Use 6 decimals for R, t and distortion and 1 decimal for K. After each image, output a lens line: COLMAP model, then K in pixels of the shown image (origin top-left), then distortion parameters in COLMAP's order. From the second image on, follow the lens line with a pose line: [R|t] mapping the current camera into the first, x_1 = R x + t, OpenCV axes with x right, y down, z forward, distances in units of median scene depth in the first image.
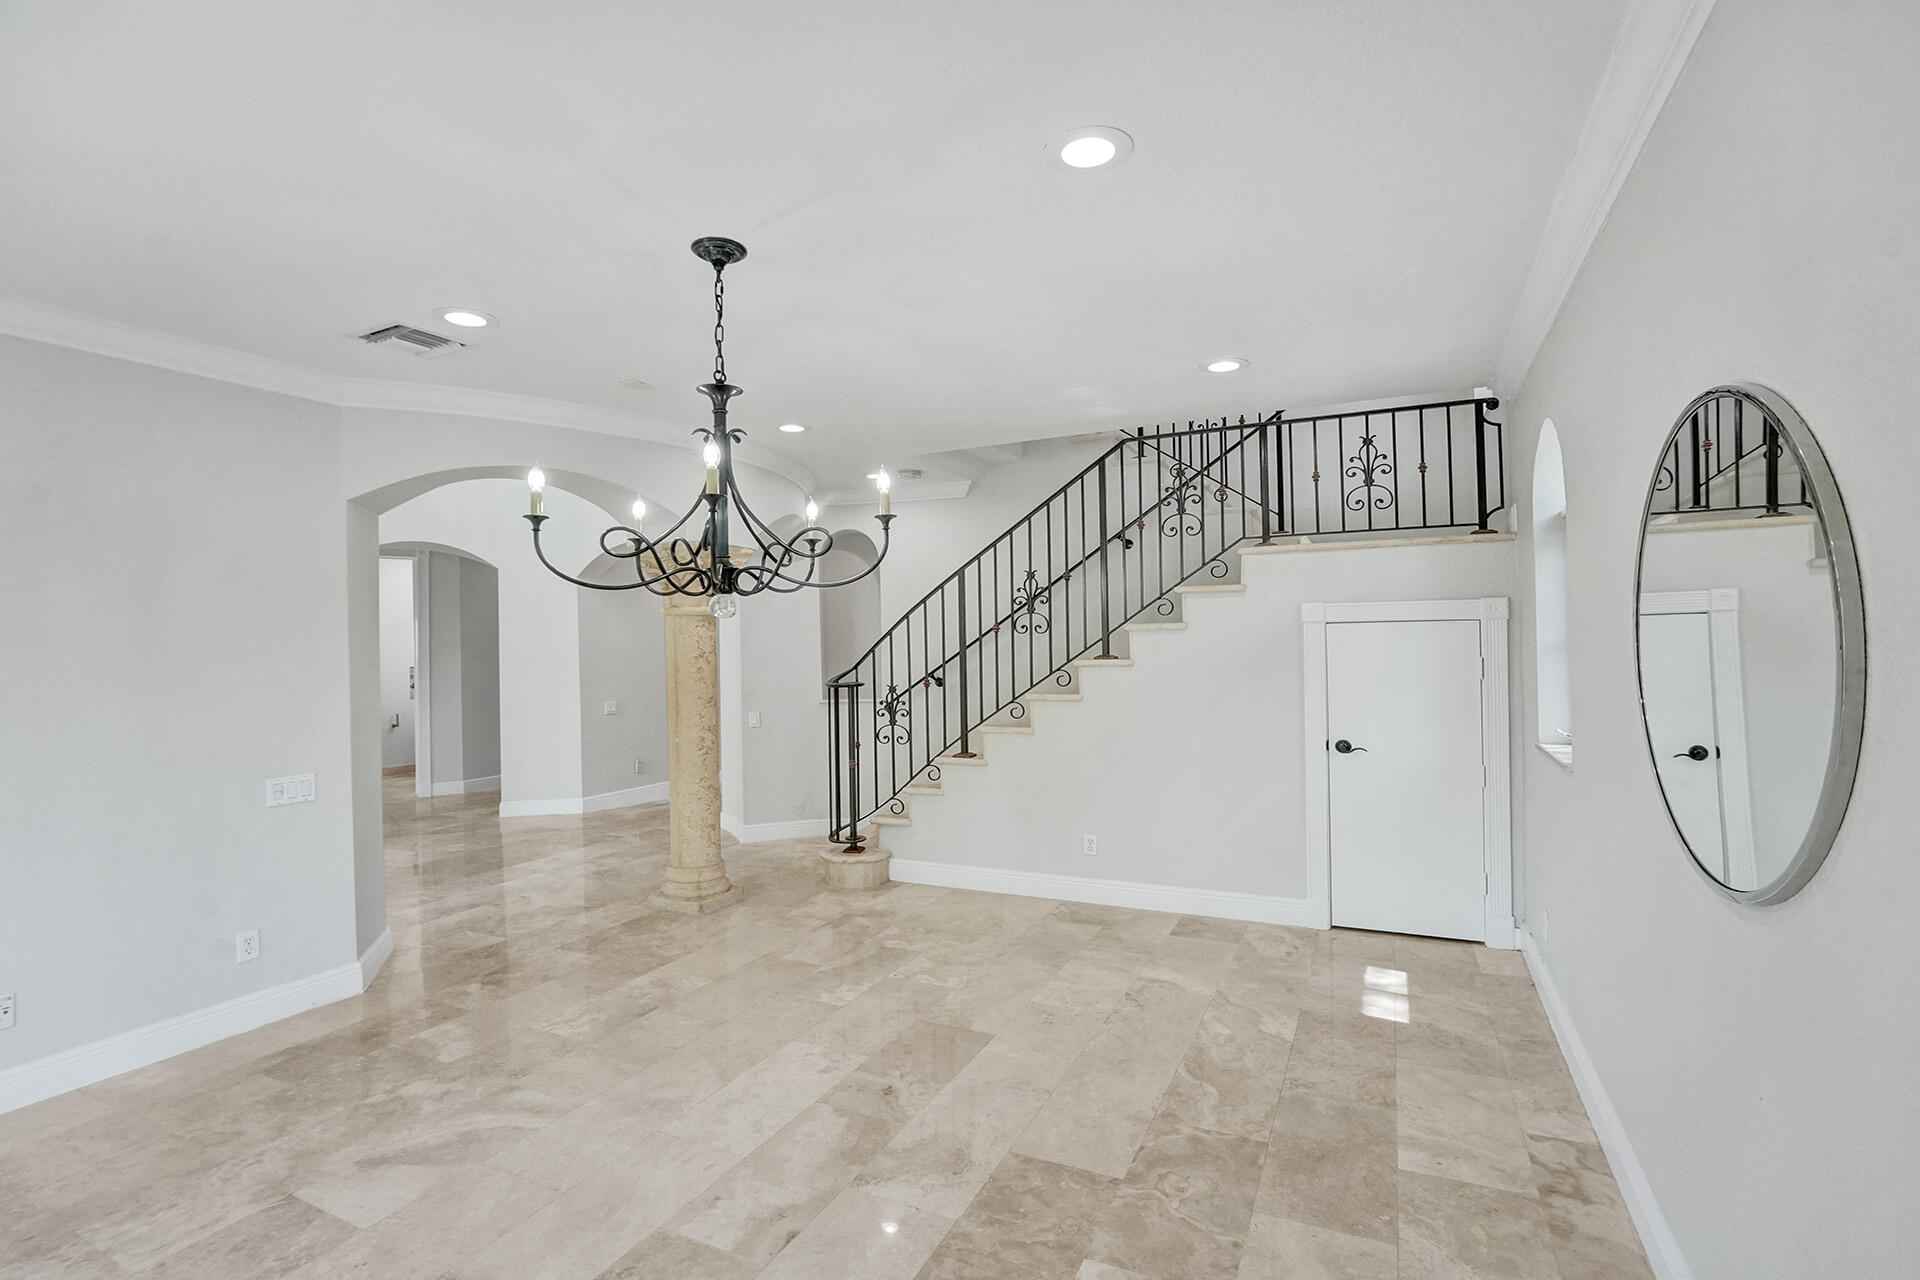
lens RADIAL K [[881.8, 0, 964.2], [0, 881.8, 637.5], [0, 0, 1]] dist [-0.025414, 0.000677]
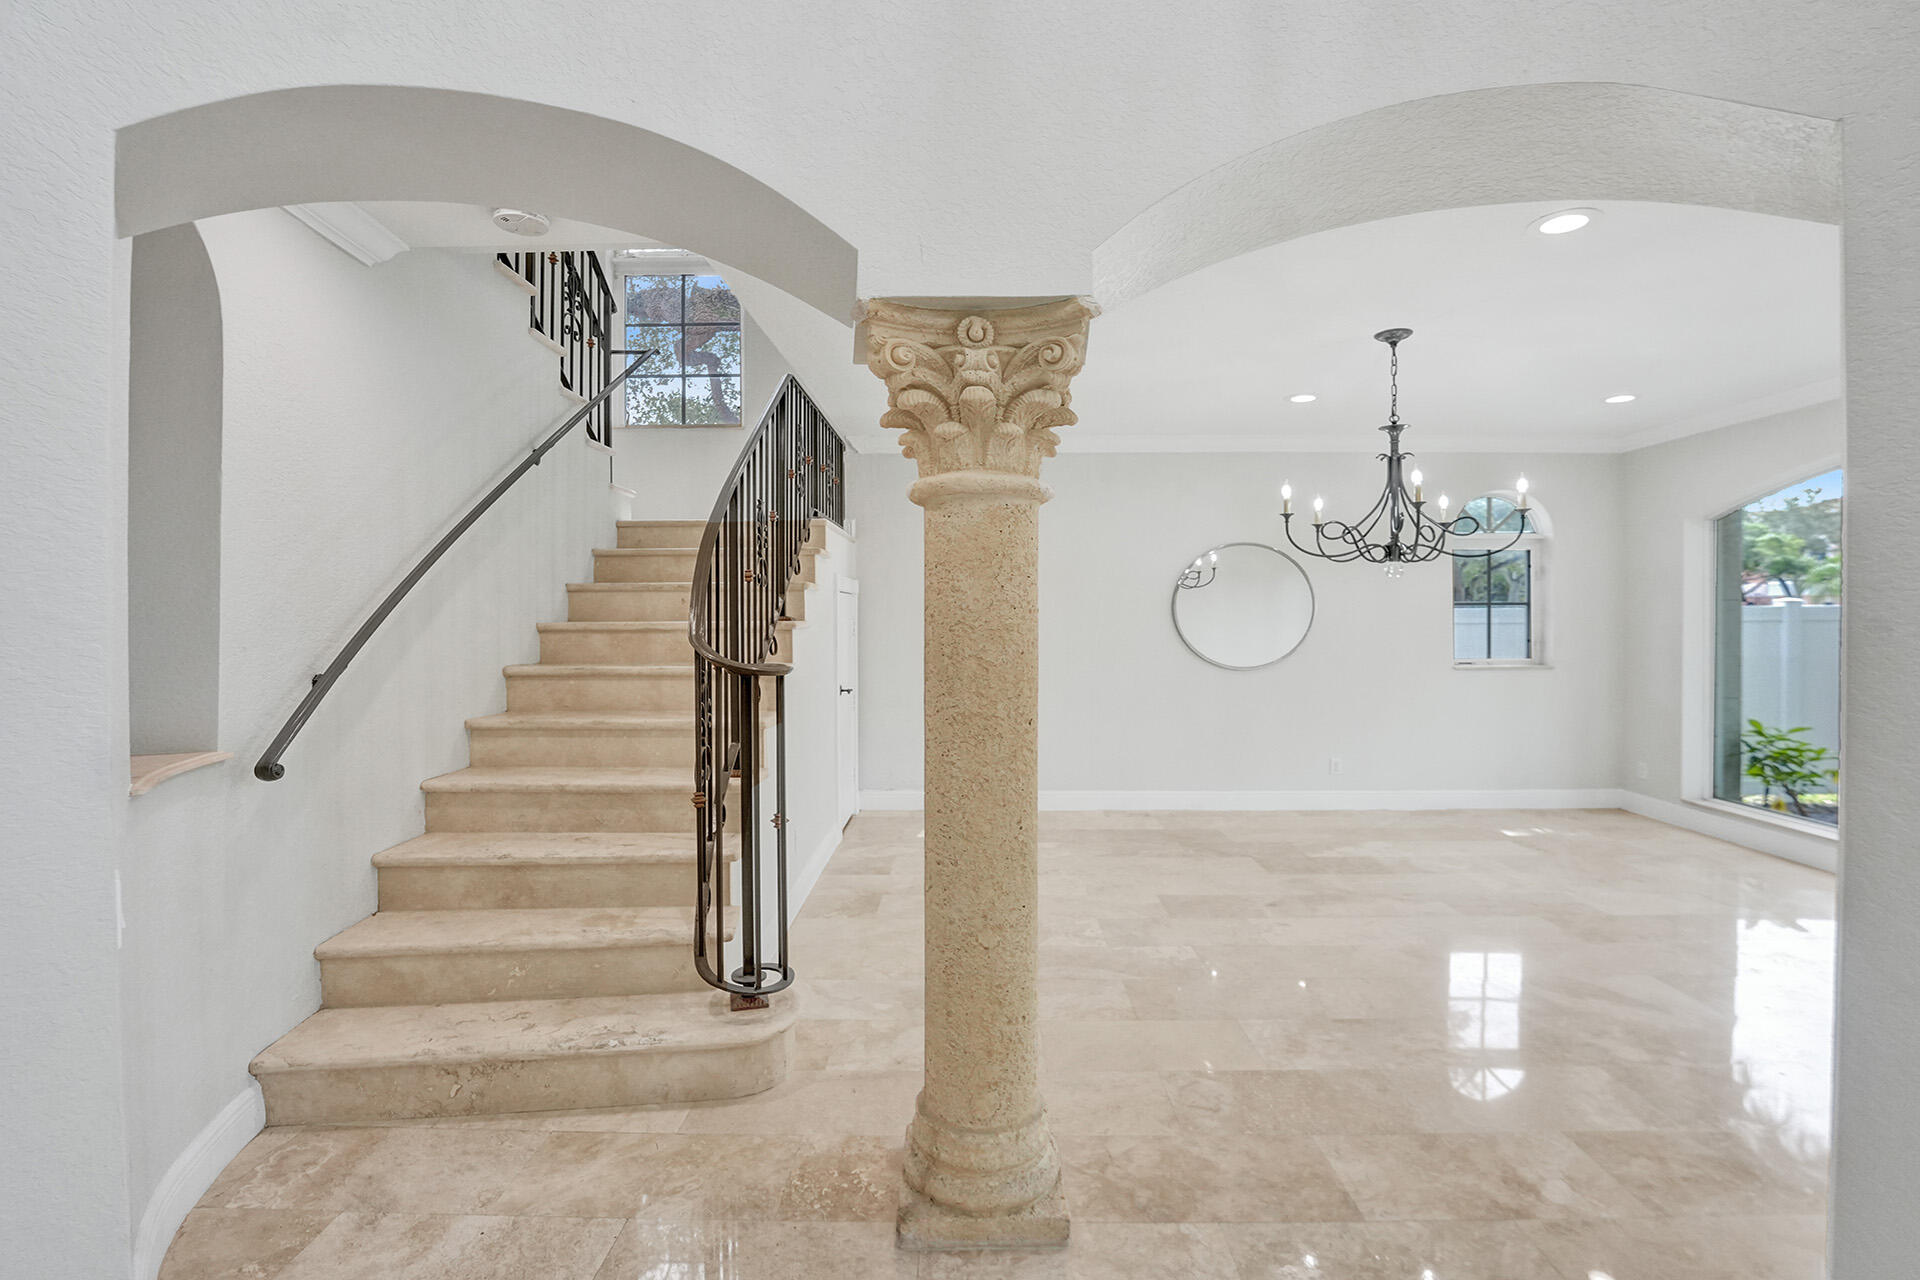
lens RADIAL K [[888.0, 0, 958.8], [0, 888.0, 625.4], [0, 0, 1]] dist [-0.027700, 0.000919]
pose [[-0.421569, 0.009033, 0.906751, -1.117977], [0.005415, 0.999958, -0.007444, 0.057766], [-0.906780, 0.001772, -0.421600, 1.945823]]
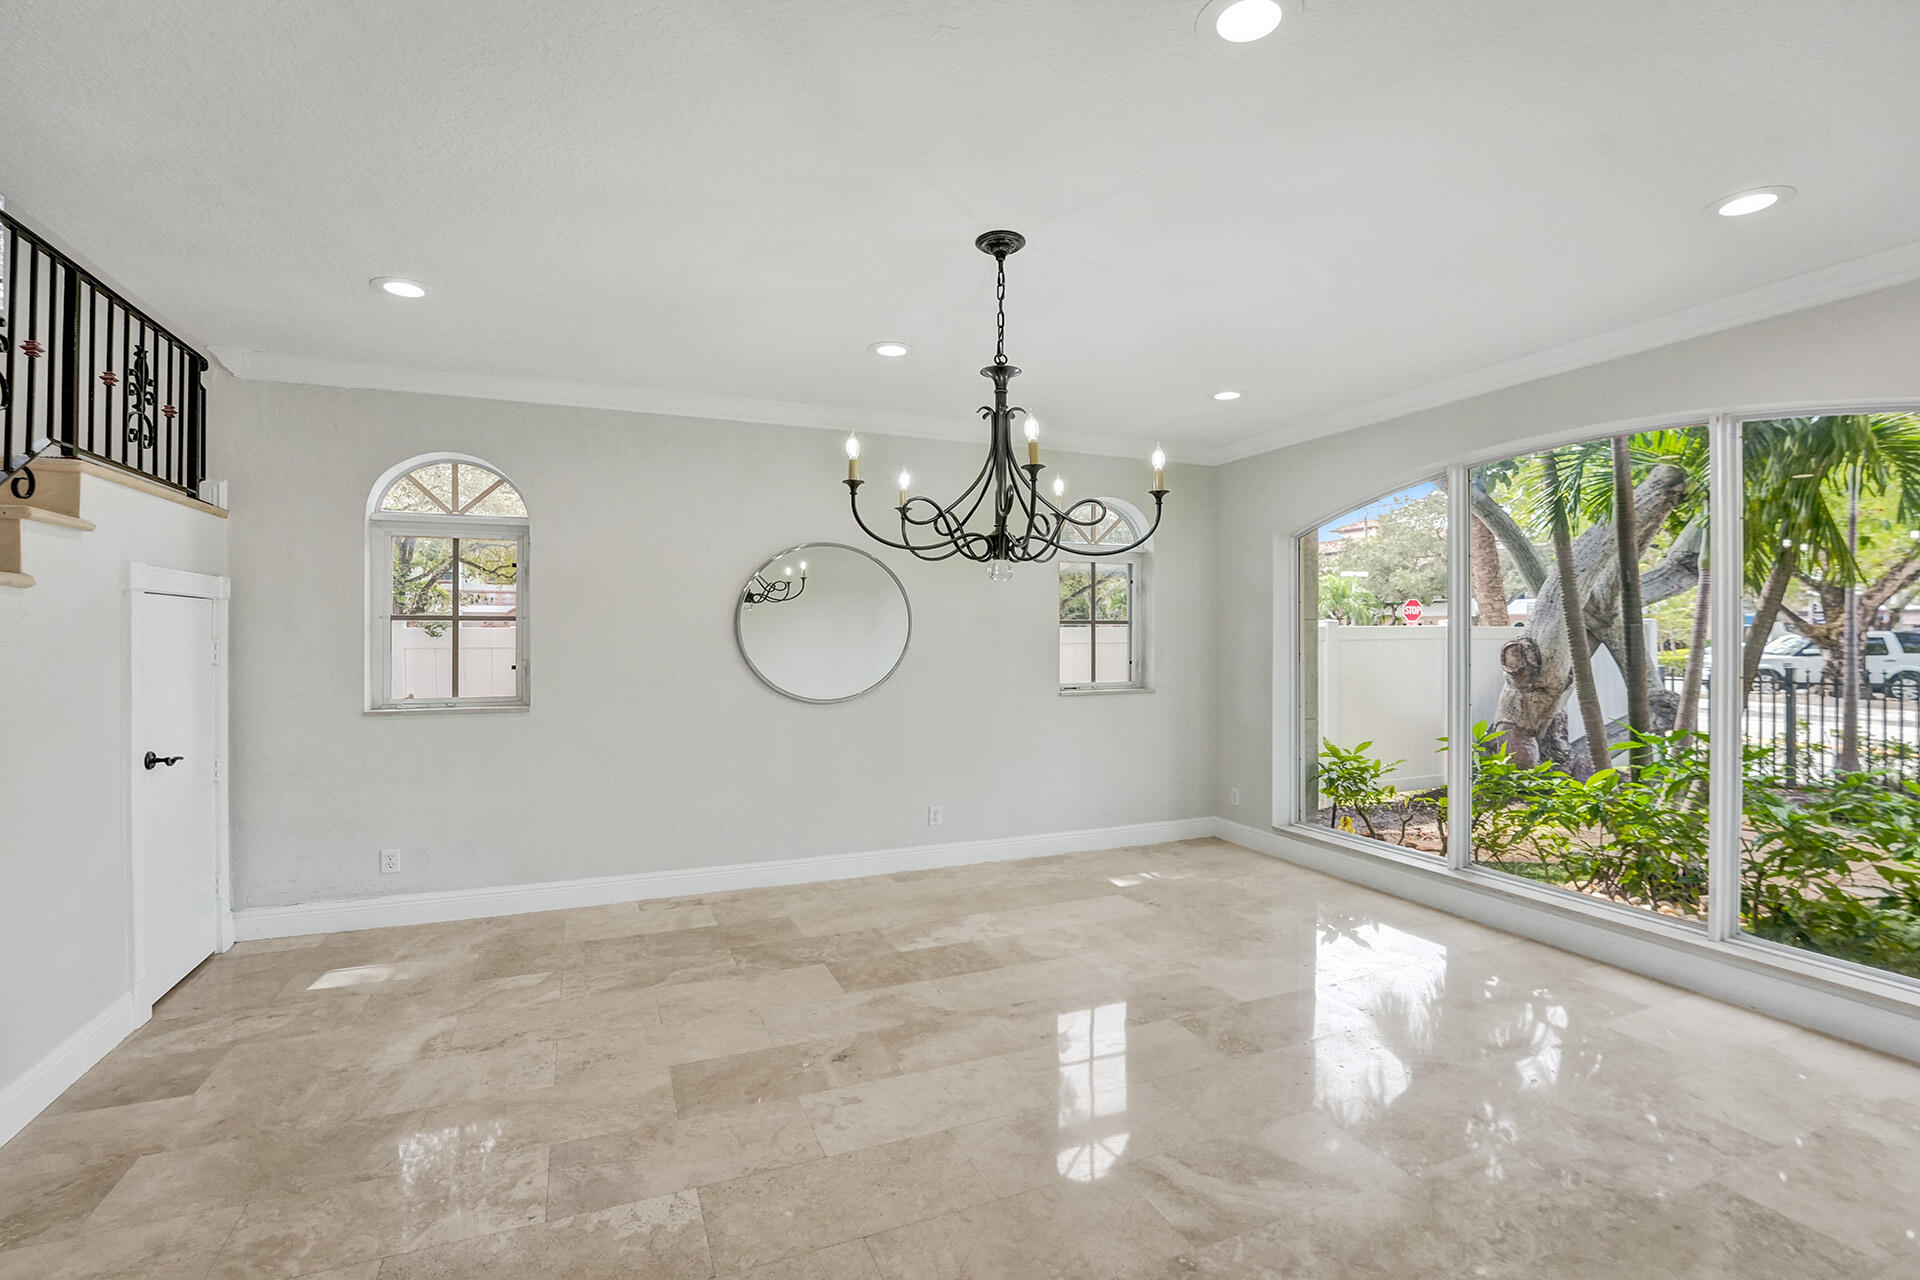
lens RADIAL K [[884.3, 0, 968.6], [0, 884.3, 644.6], [0, 0, 1]] dist [-0.026172, 0.001132]
pose [[-0.759447, 0.010191, 0.650489, -0.792889], [0.010215, 0.999941, -0.003740, 0.050323], [-0.650489, 0.003805, -0.759506, 1.548130]]
